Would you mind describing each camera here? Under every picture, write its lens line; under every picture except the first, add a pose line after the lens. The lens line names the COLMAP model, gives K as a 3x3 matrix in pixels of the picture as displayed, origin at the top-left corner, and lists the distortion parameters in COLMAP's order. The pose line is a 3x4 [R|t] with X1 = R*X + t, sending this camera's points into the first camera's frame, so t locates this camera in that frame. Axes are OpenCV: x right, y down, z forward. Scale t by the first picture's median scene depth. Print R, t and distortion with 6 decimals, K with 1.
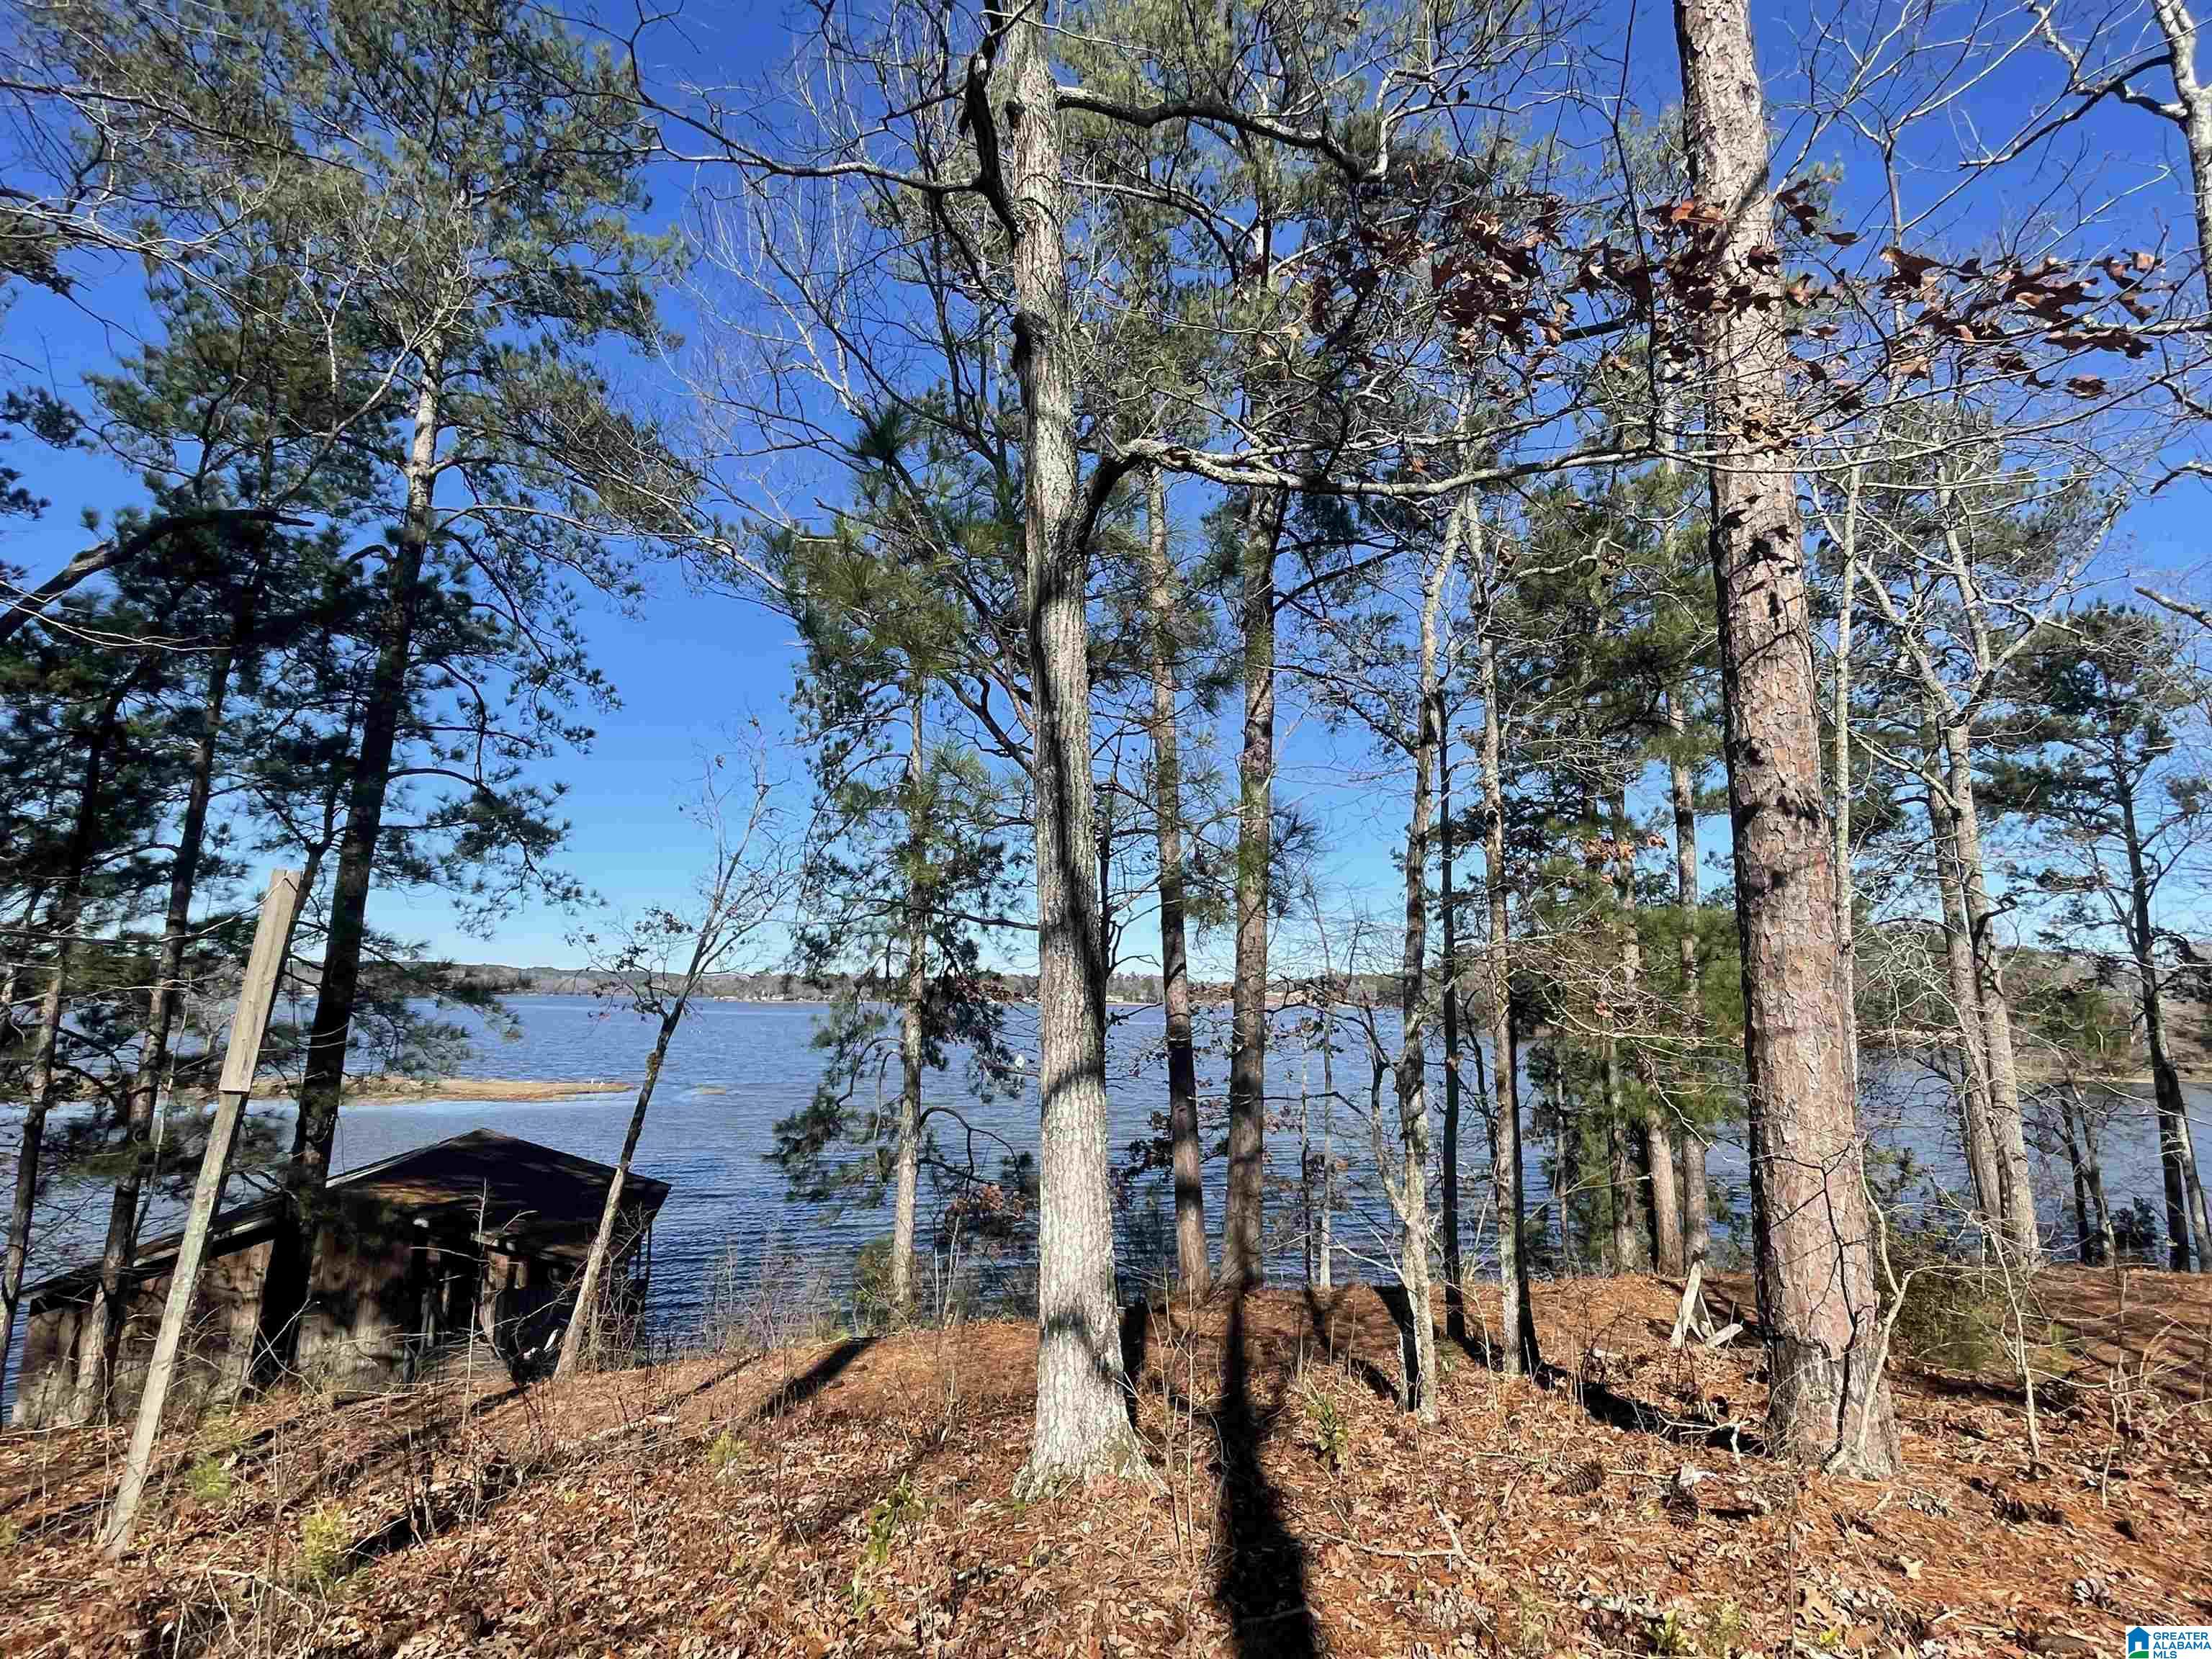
lens RADIAL K [[1068.7, 0, 1097.2], [0, 1068.7, 823.7], [0, 0, 1]] dist [-0.003161, -0.000907]
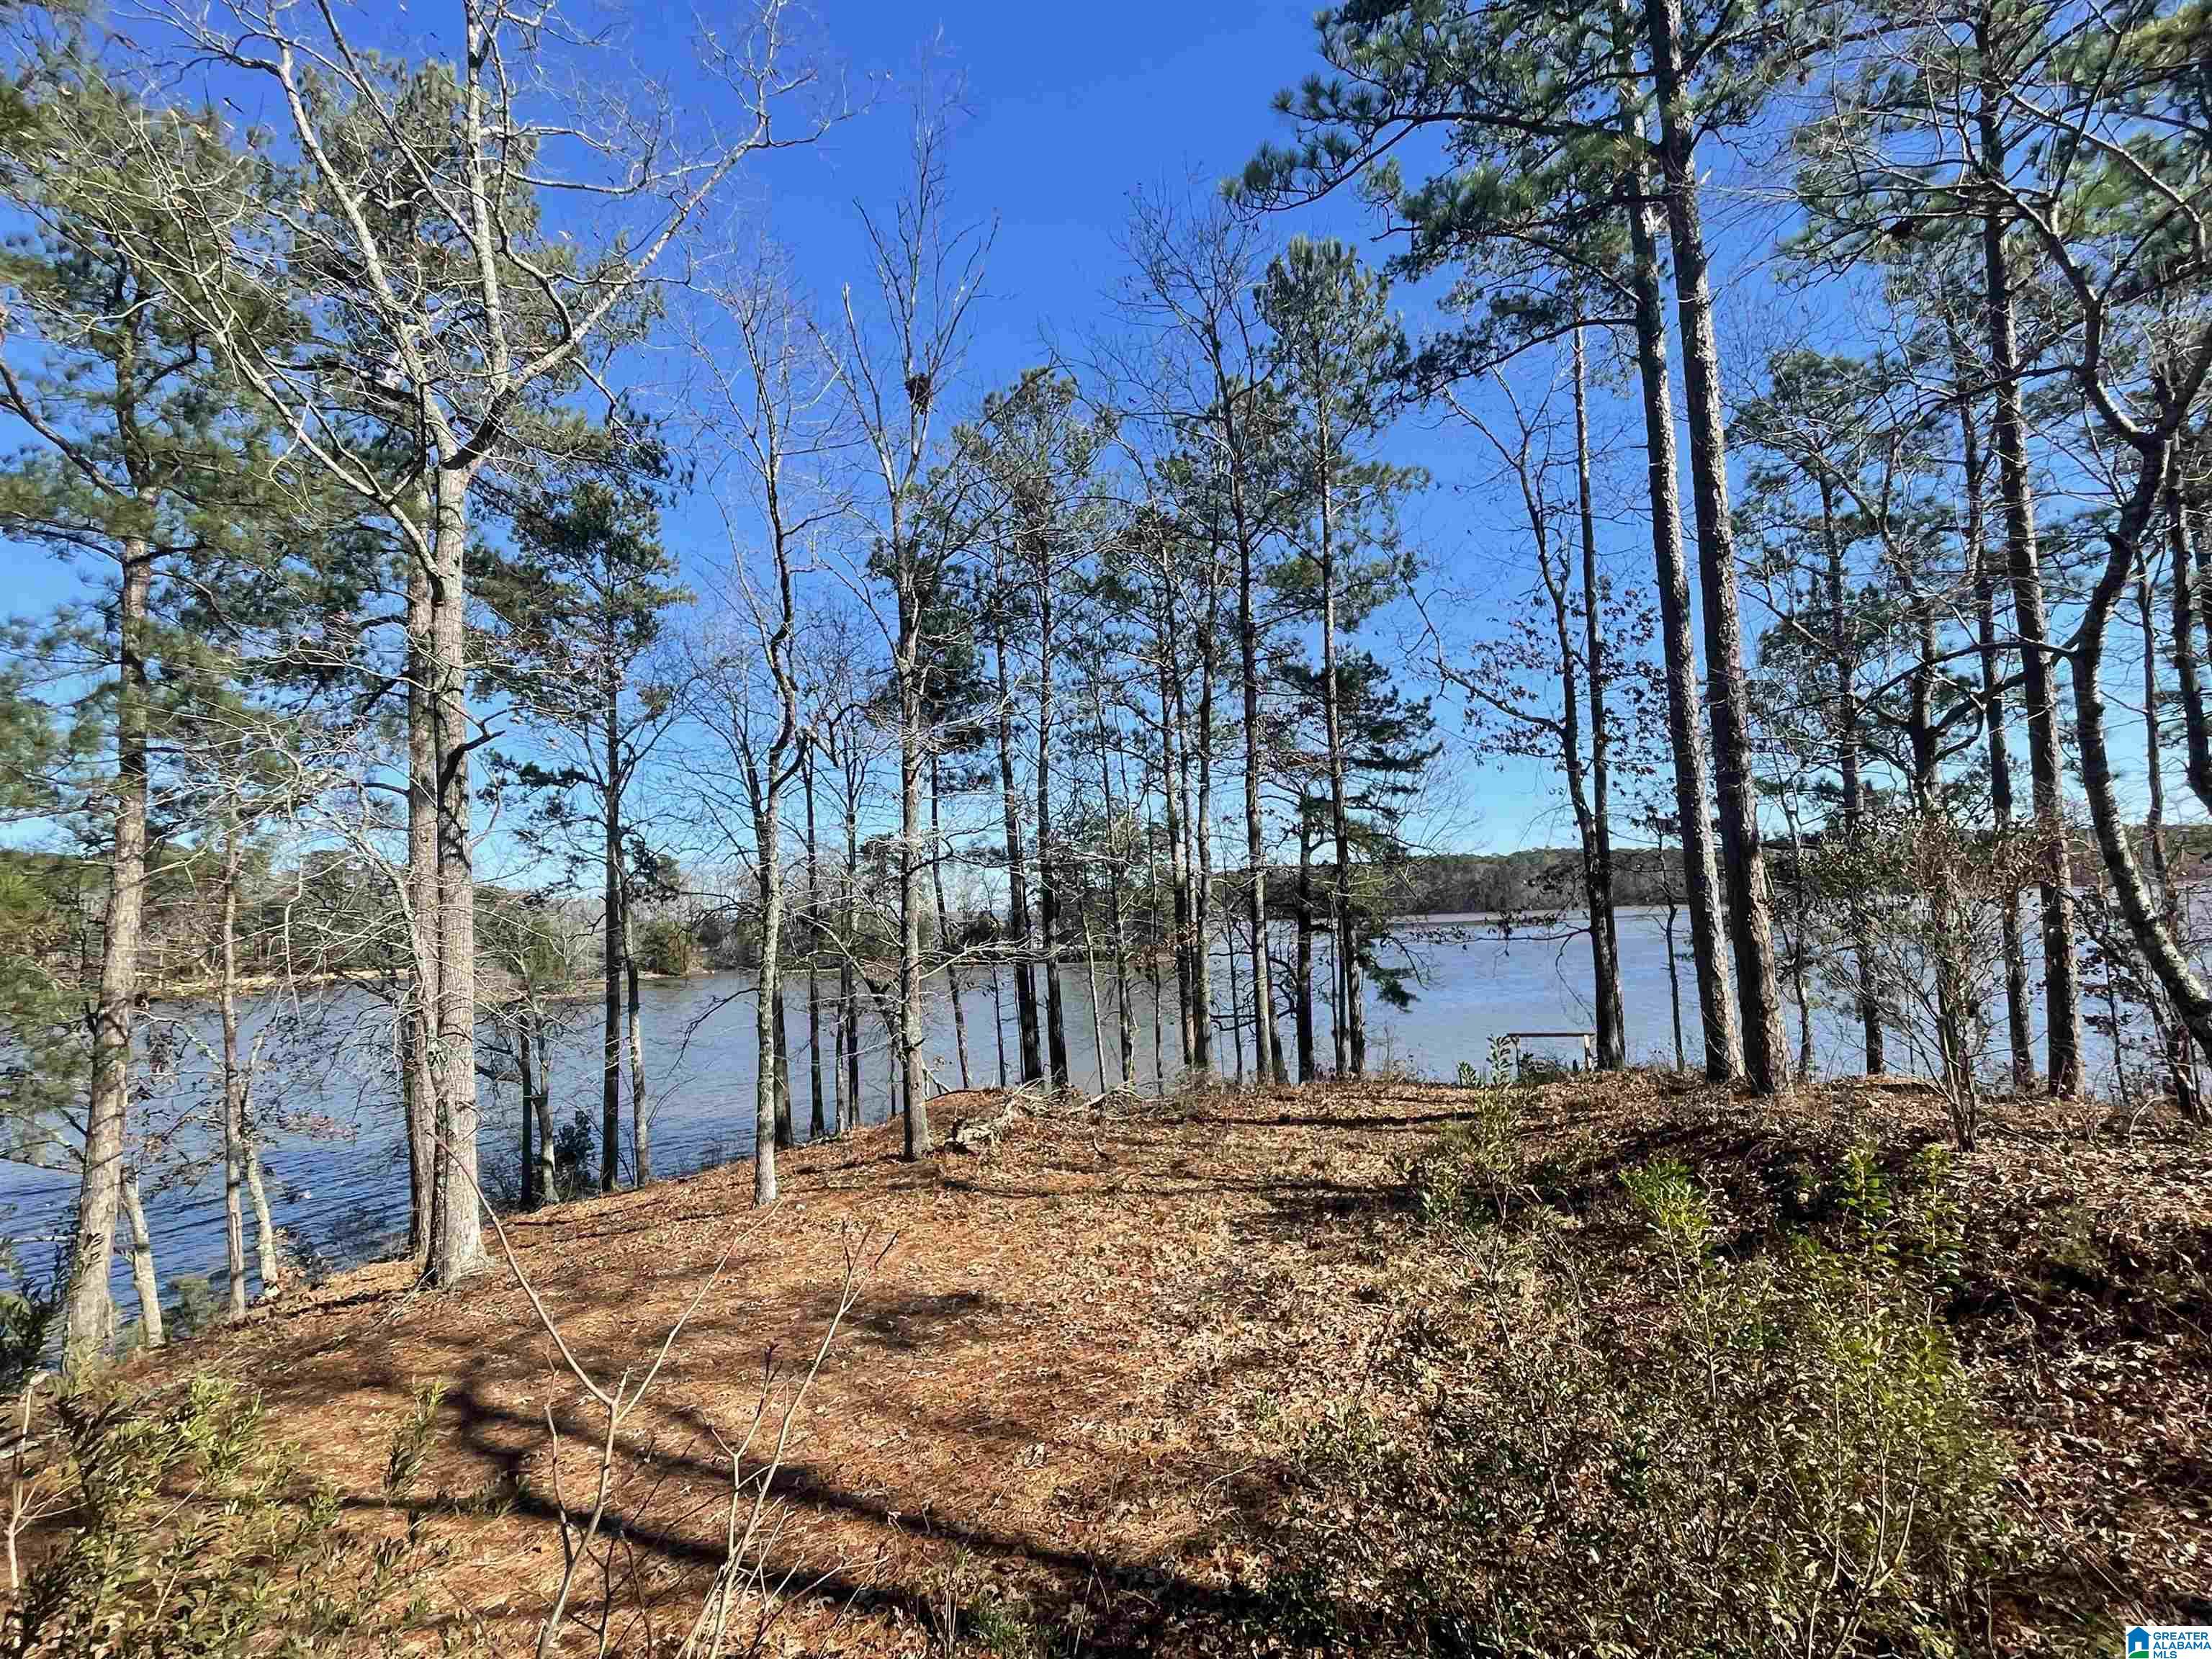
lens RADIAL K [[1068.7, 0, 1104.9], [0, 1068.7, 839.5], [0, 0, 1]] dist [-0.003161, -0.000907]
pose [[0.331502, 0.040339, 0.942592, 0.264489], [-0.105364, 0.994419, -0.005501, 0.079594], [-0.937552, -0.097491, 0.333902, 0.306340]]
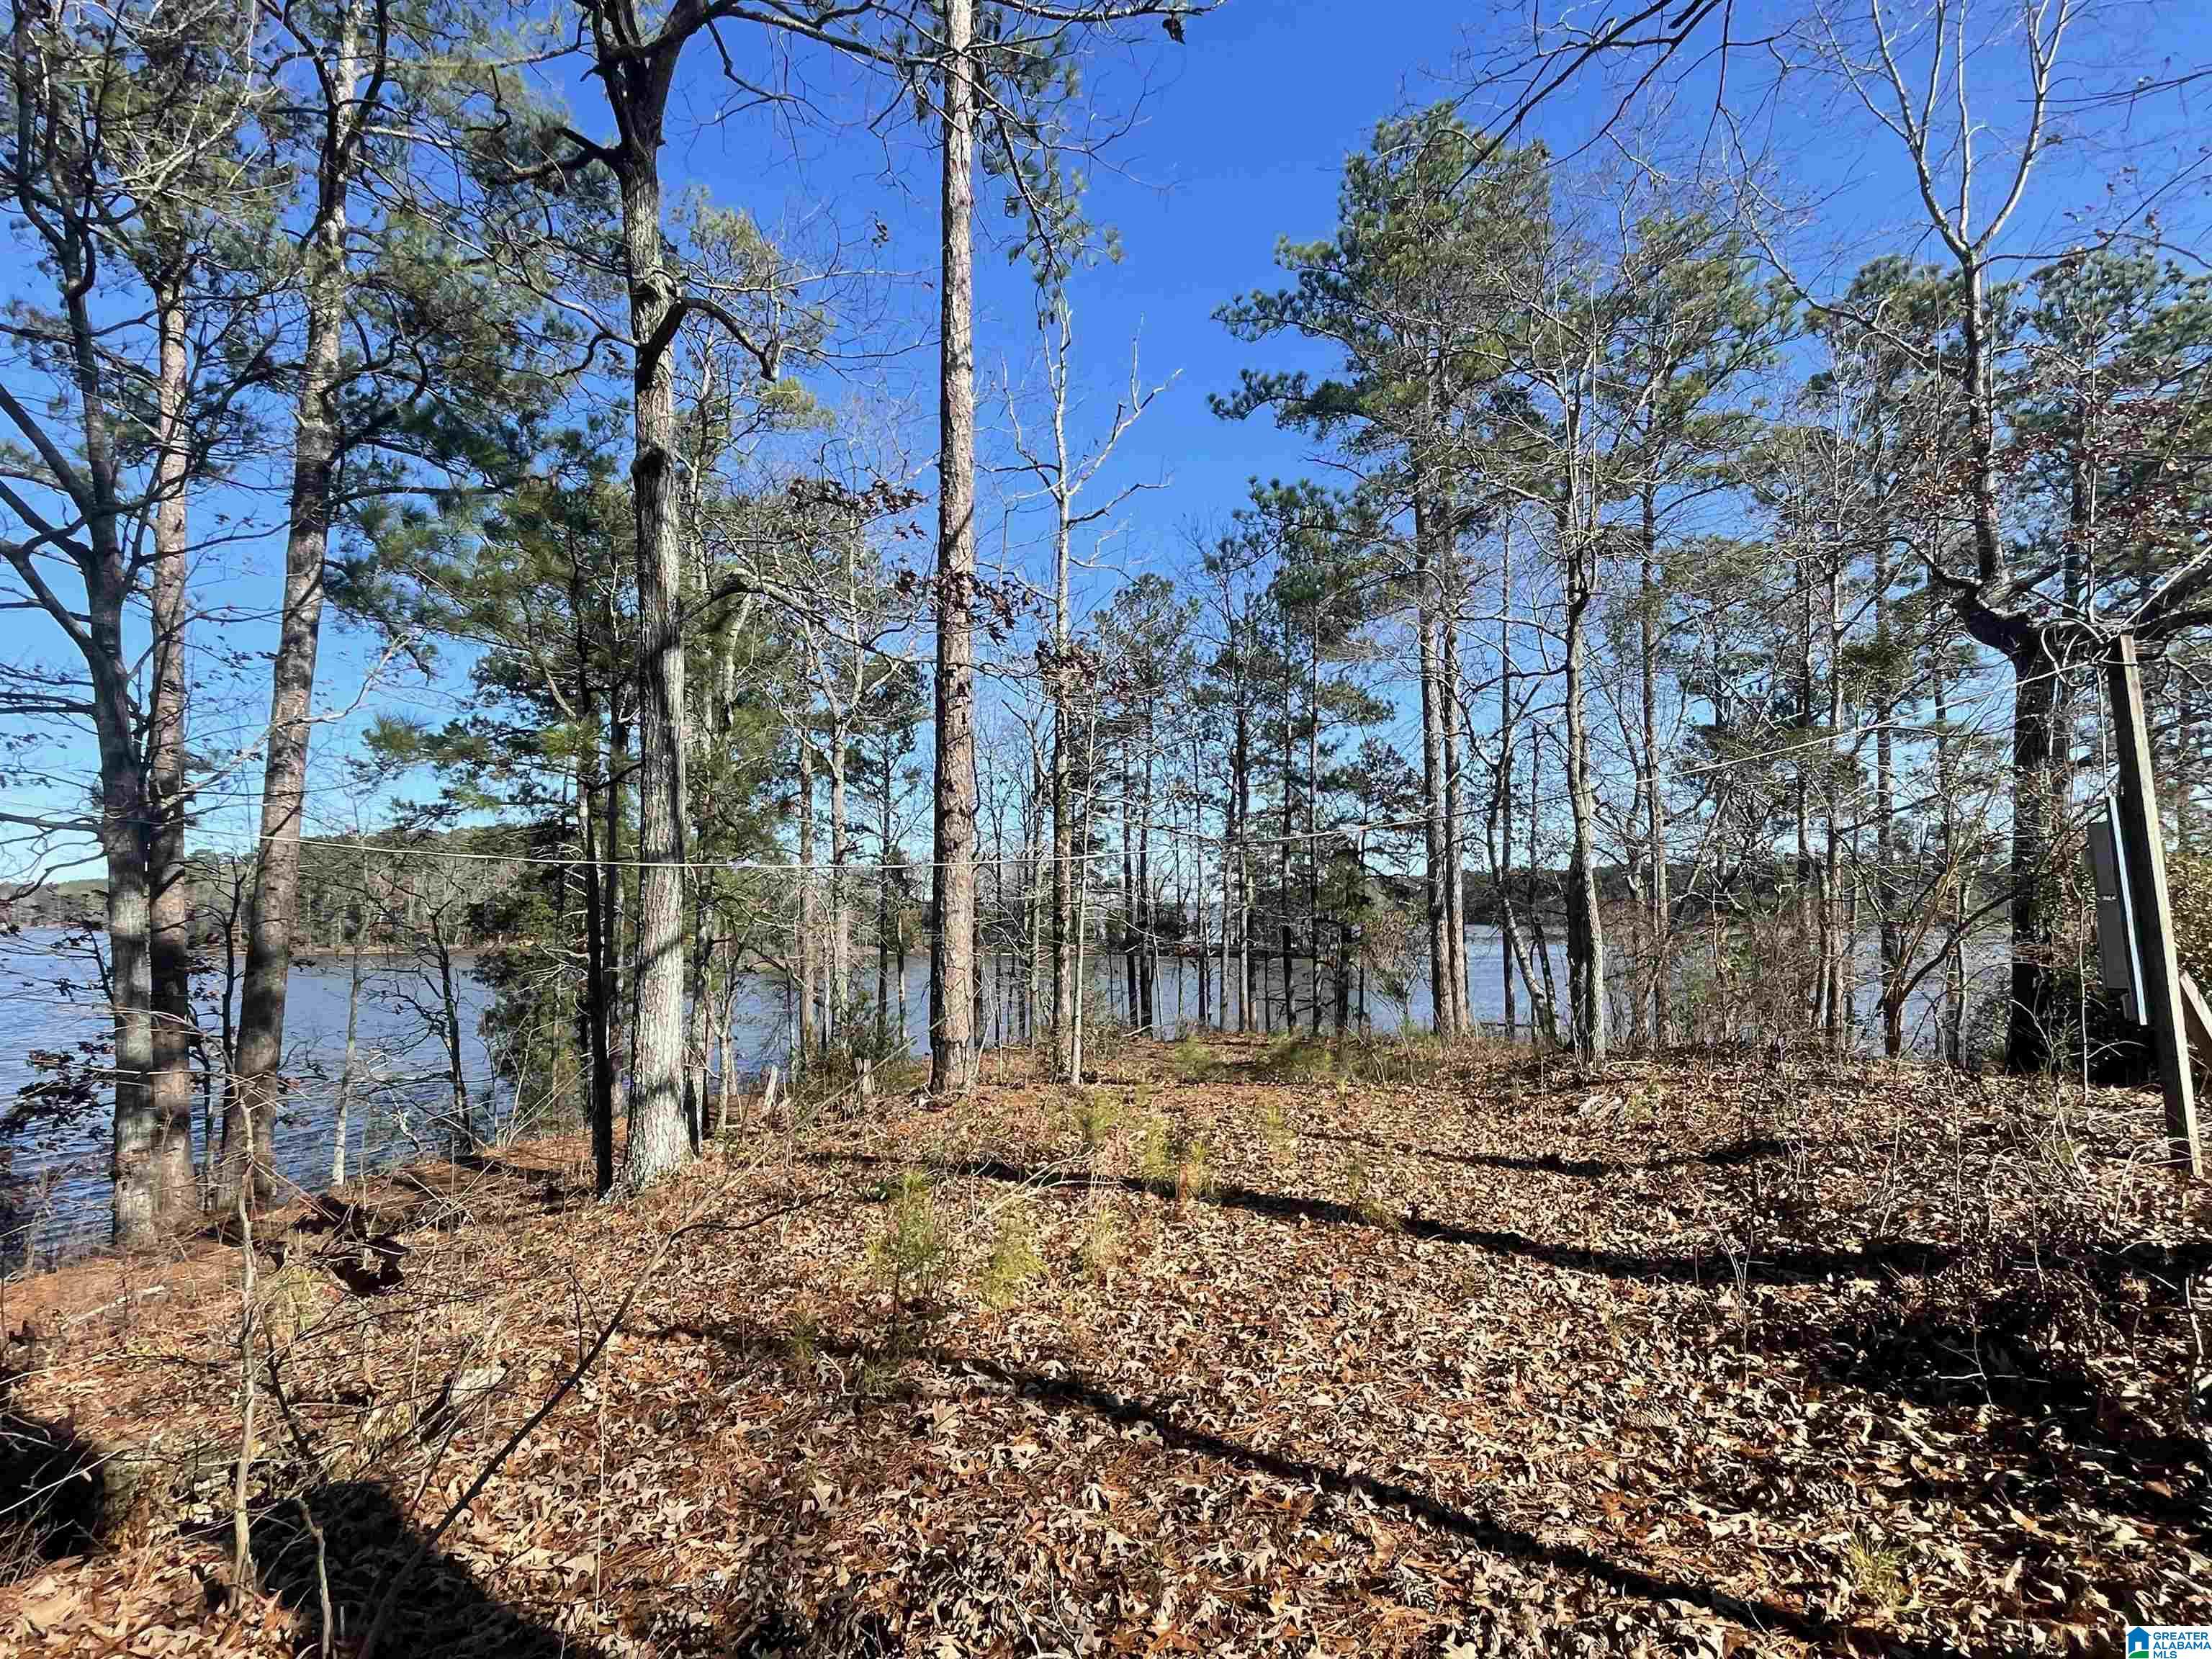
lens RADIAL K [[1068.7, 0, 1098.2], [0, 1068.7, 828.7], [0, 0, 1]] dist [-0.003161, -0.000907]
pose [[0.518975, 0.054169, 0.853071, -0.210380], [-0.126104, 0.991922, 0.013731, -0.009230], [-0.845436, -0.114702, 0.521614, -0.077768]]
